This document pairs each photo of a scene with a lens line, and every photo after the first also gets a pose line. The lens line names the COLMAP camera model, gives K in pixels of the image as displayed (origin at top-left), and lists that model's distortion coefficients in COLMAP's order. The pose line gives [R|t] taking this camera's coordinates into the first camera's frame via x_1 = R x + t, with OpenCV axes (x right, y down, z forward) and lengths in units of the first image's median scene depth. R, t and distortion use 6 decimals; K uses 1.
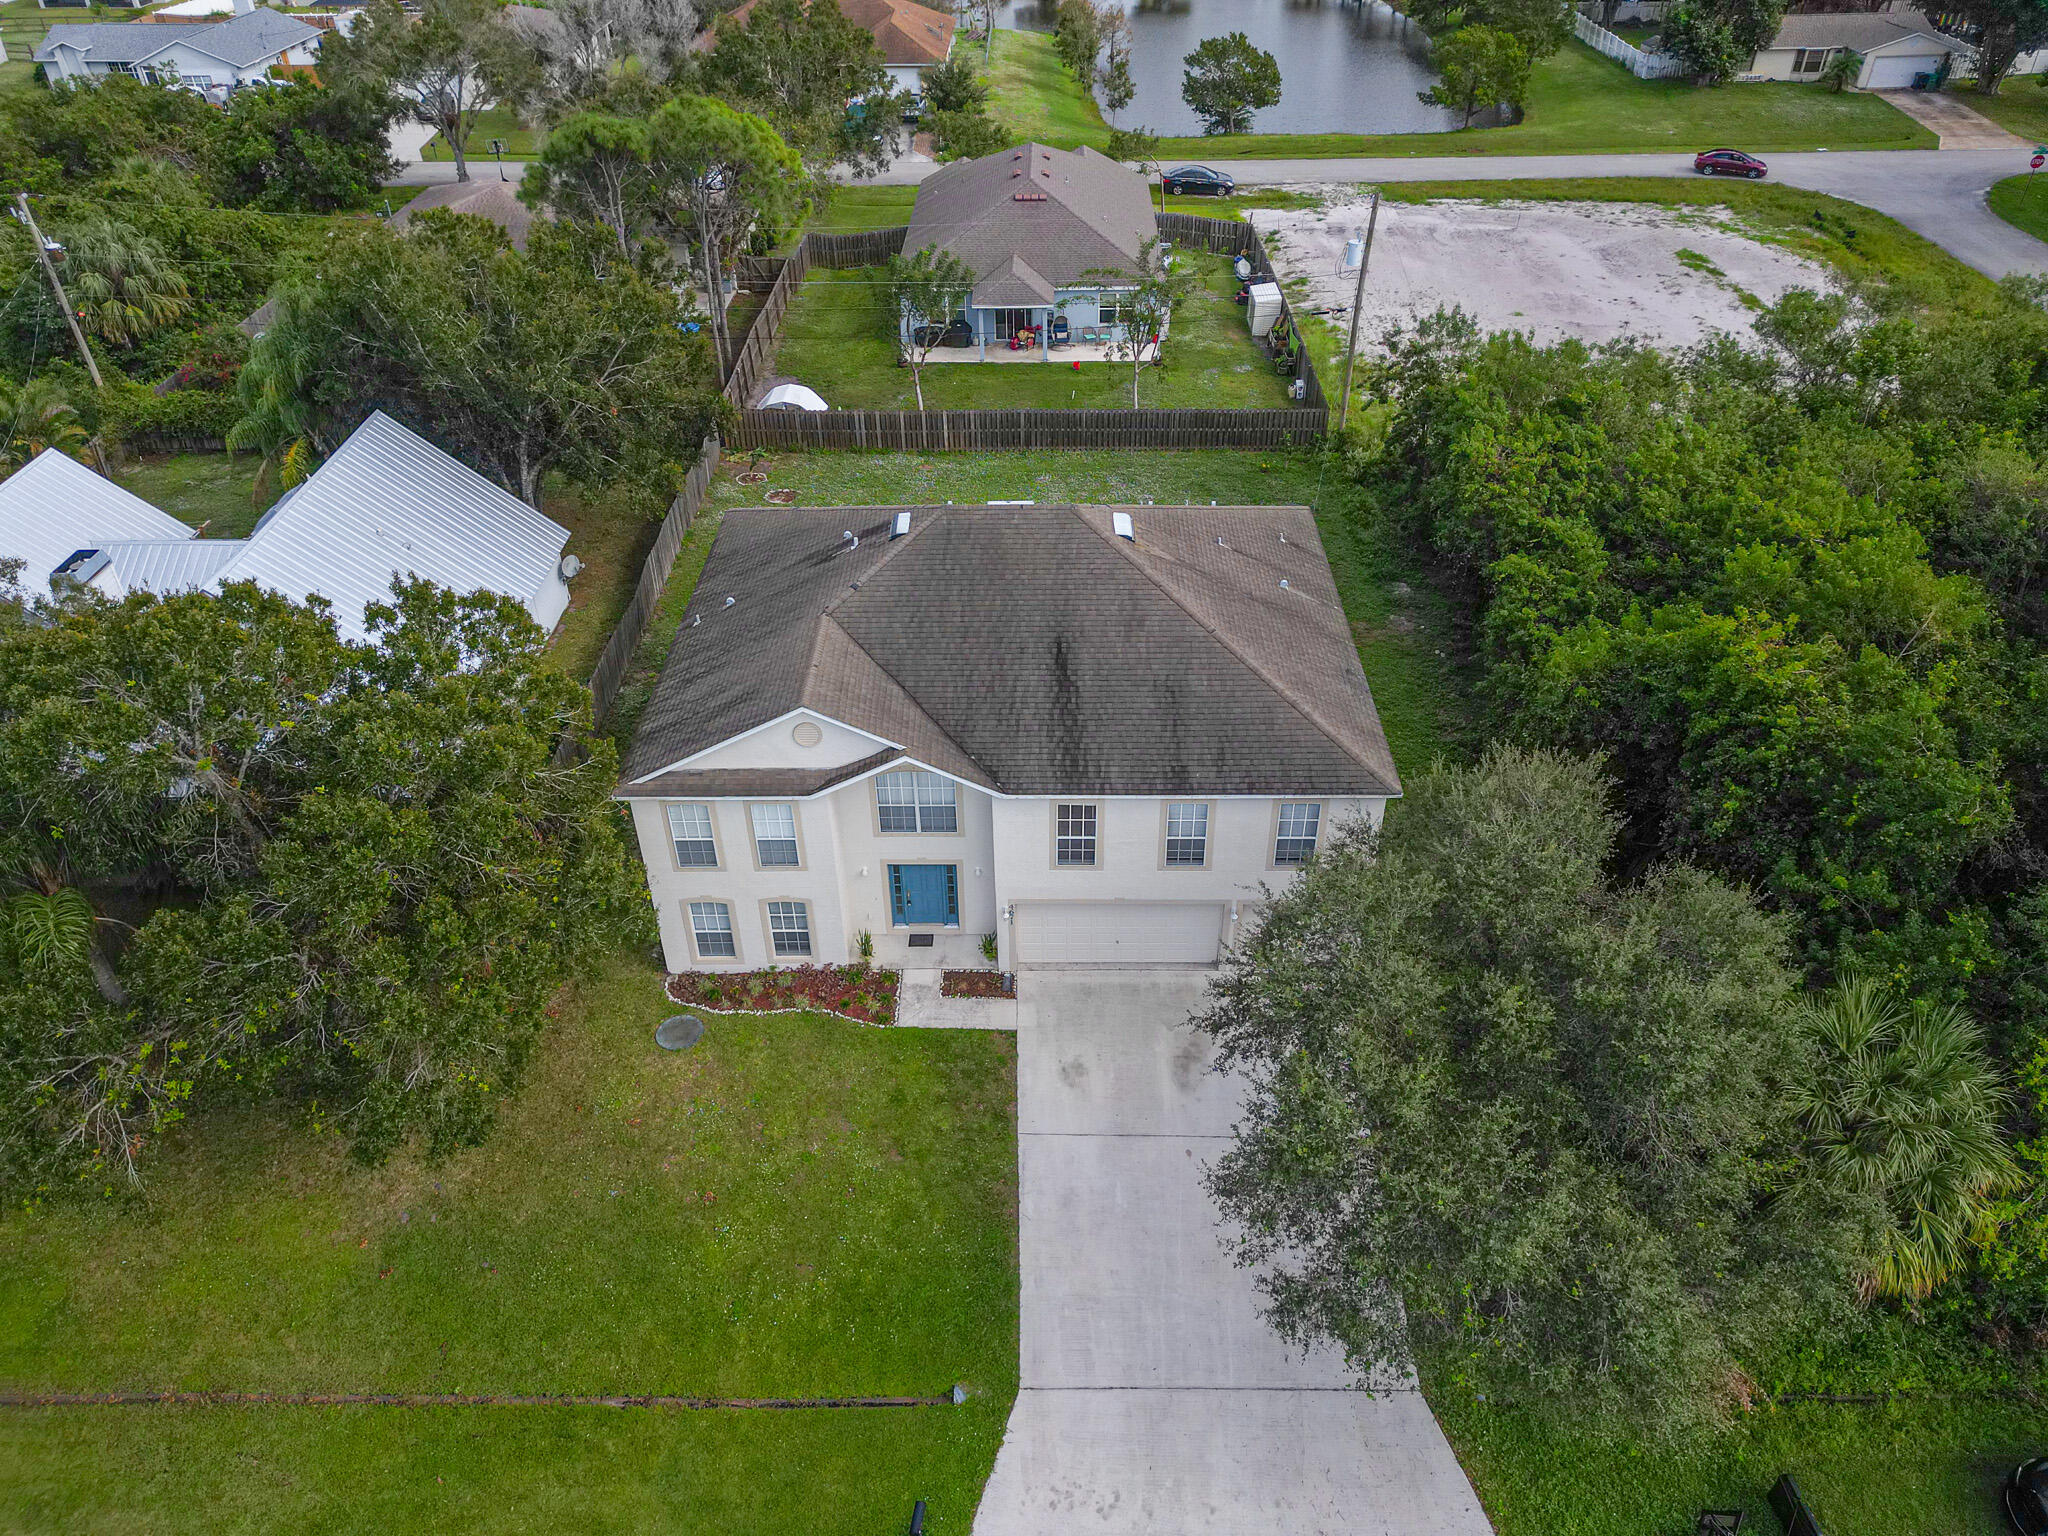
lens RADIAL K [[1440.5, 0, 1023.5], [0, 1440.5, 769.0], [0, 0, 1]] dist [0.038962, -0.014107]
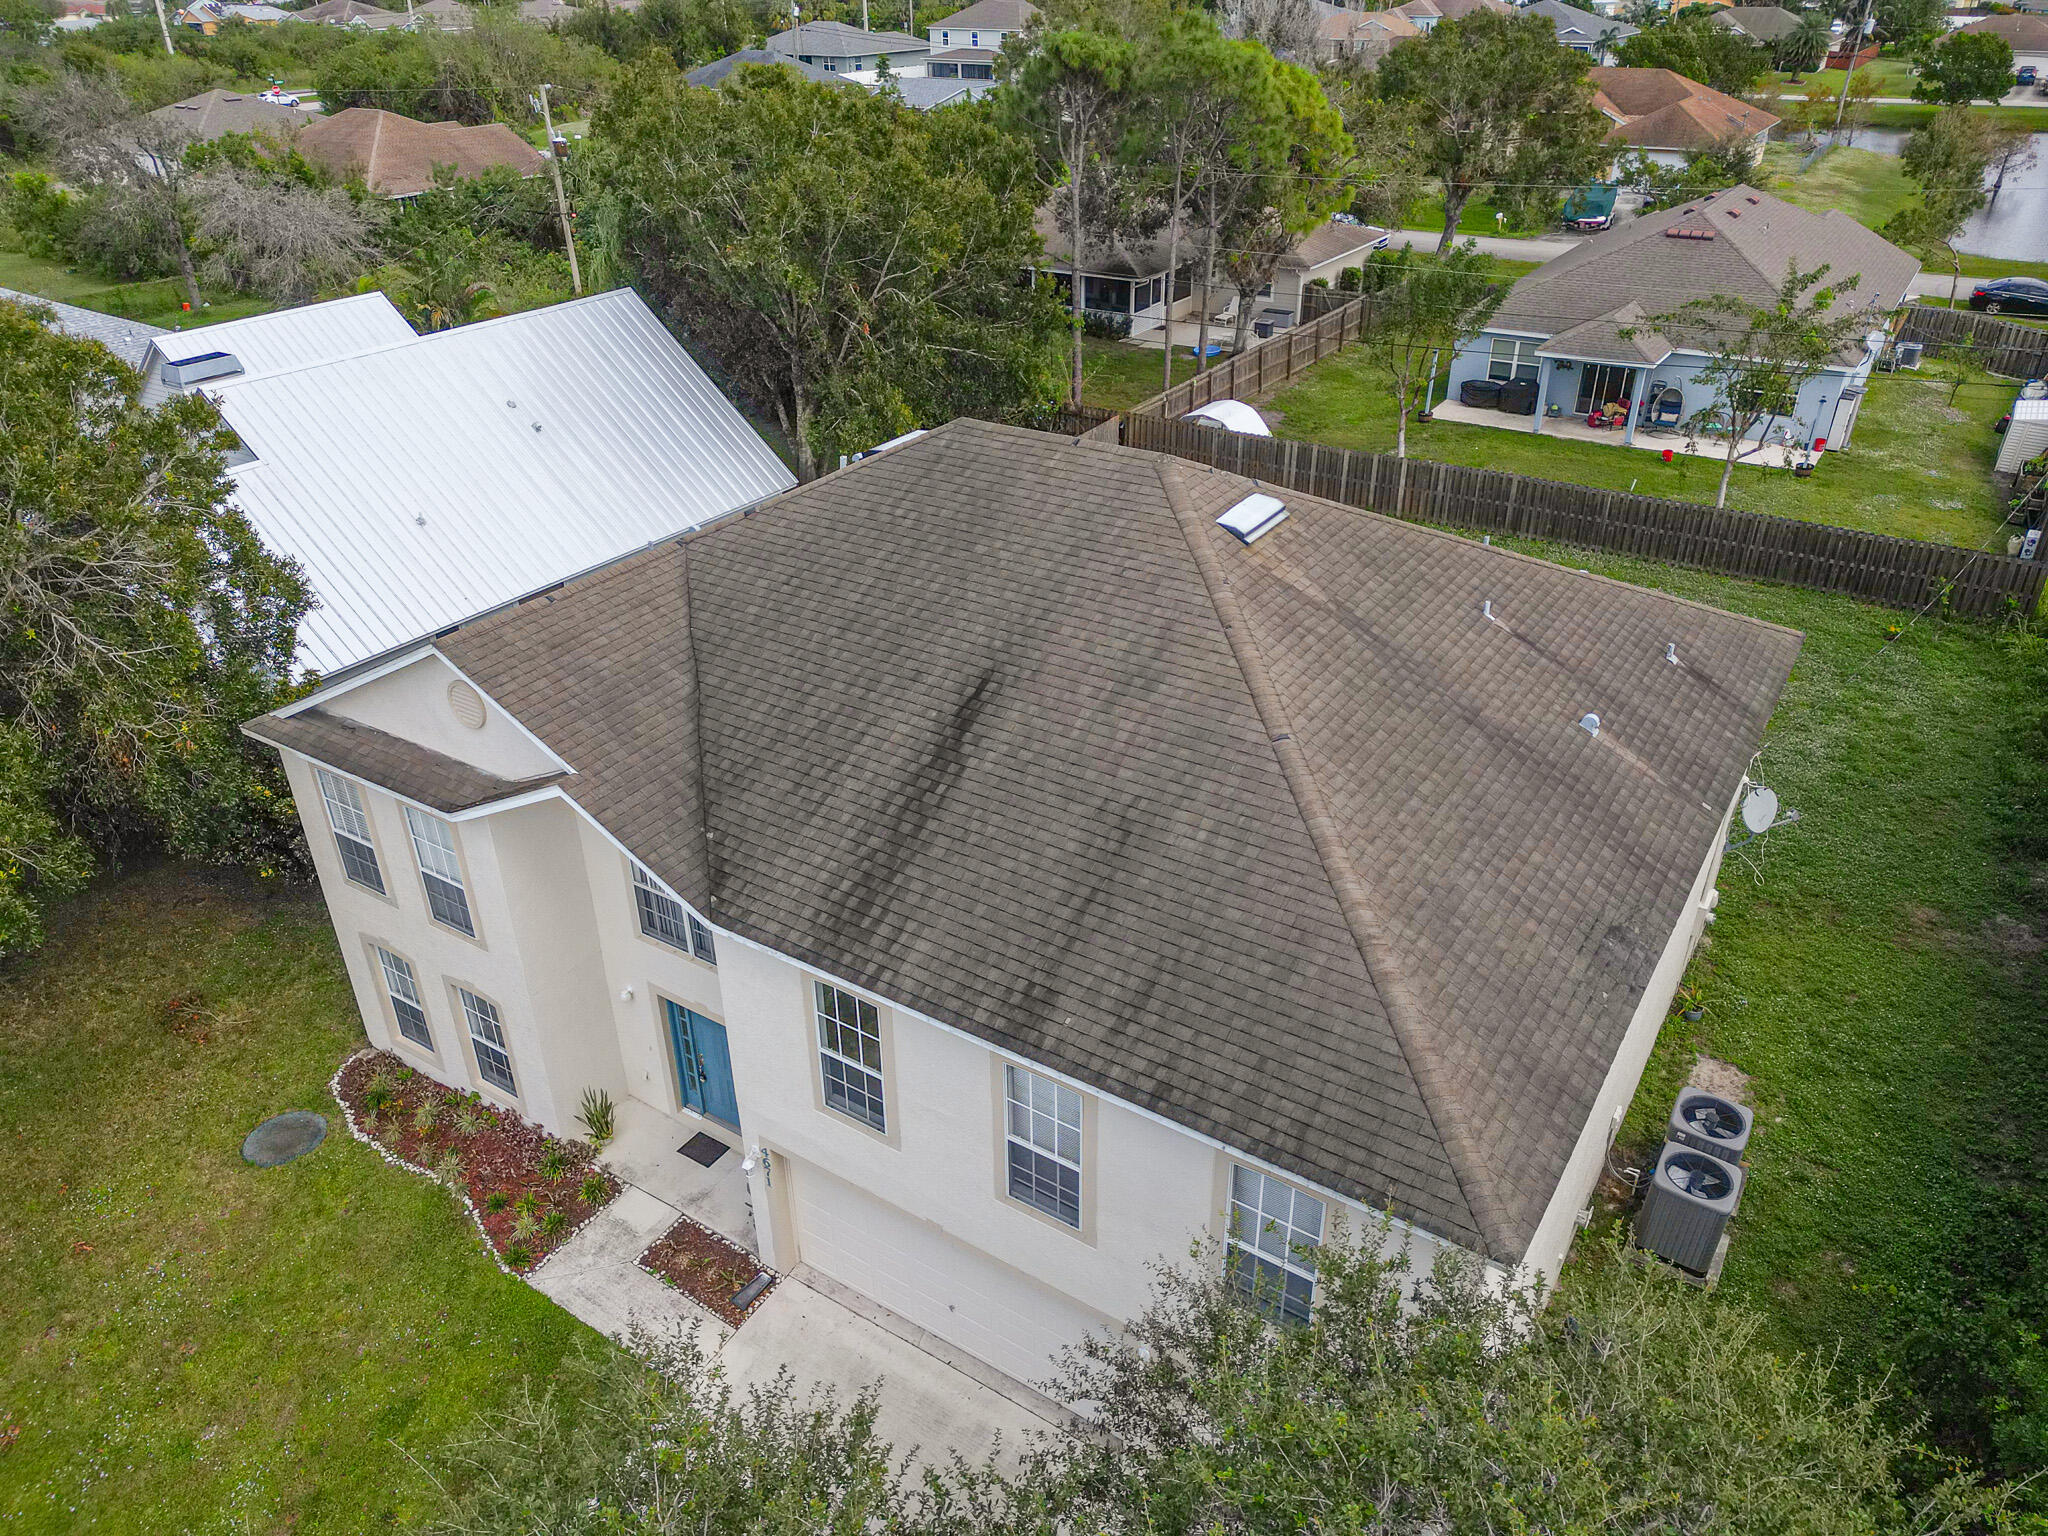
lens RADIAL K [[1440.5, 0, 1036.5], [0, 1440.5, 758.7], [0, 0, 1]] dist [0.038962, -0.014107]
pose [[0.847597, 0.263419, -0.460640, 0.273745], [-0.313309, 0.949050, -0.033782, -0.049749], [0.428272, 0.172957, 0.886944, 0.561855]]
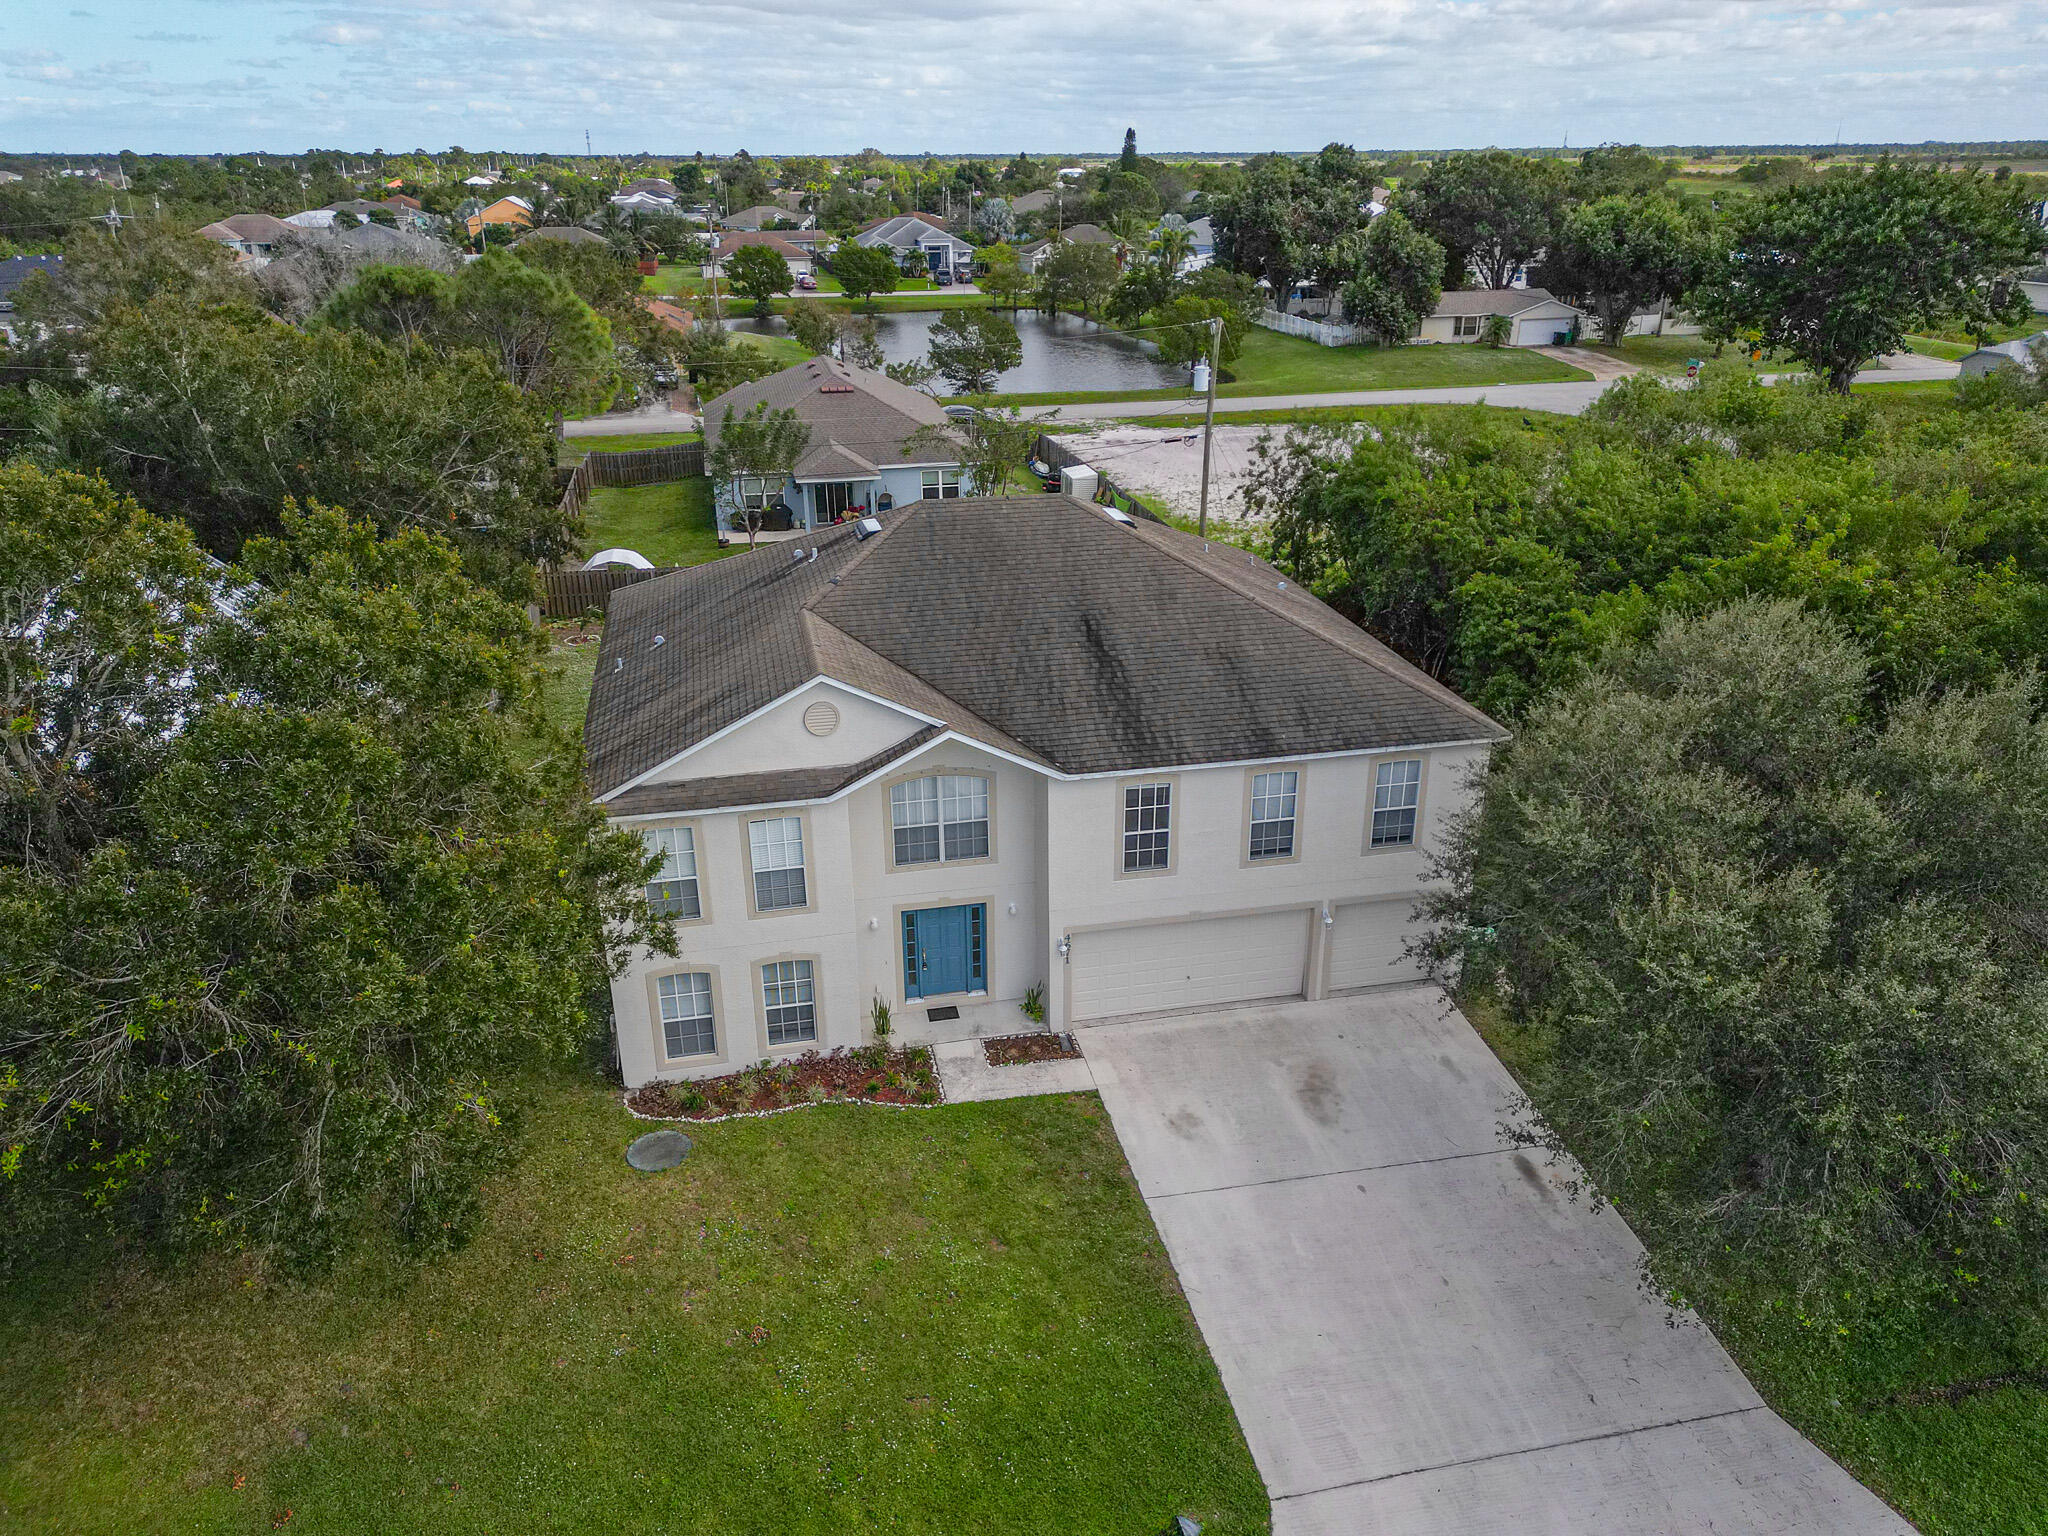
lens RADIAL K [[1440.5, 0, 1021.9], [0, 1440.5, 772.3], [0, 0, 1]] dist [0.038962, -0.014107]
pose [[0.976351, -0.080534, 0.200633, -0.189403], [0.123978, 0.968838, -0.214433, 0.176413], [-0.177112, 0.234236, 0.955911, 0.206736]]
